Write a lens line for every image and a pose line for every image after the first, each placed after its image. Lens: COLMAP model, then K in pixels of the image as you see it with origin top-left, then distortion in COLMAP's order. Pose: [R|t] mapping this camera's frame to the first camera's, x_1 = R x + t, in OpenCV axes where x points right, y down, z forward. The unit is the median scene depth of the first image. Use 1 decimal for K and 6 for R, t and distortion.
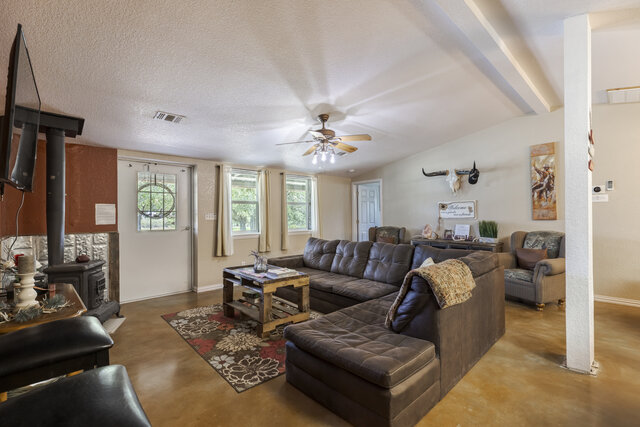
lens RADIAL K [[288.1, 0, 319.6], [0, 288.1, 213.0], [0, 0, 1]] dist [0.000709, 0.000275]
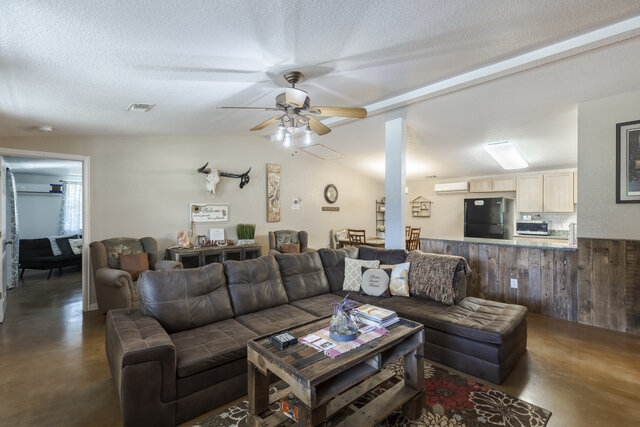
lens RADIAL K [[288.1, 0, 324.6], [0, 288.1, 213.9], [0, 0, 1]] dist [0.000709, 0.000275]
pose [[-0.005211, 0.003002, 0.999982, -0.538809], [-0.011695, 0.999927, -0.003063, -0.011303], [-0.999918, -0.011711, -0.005175, 0.769378]]
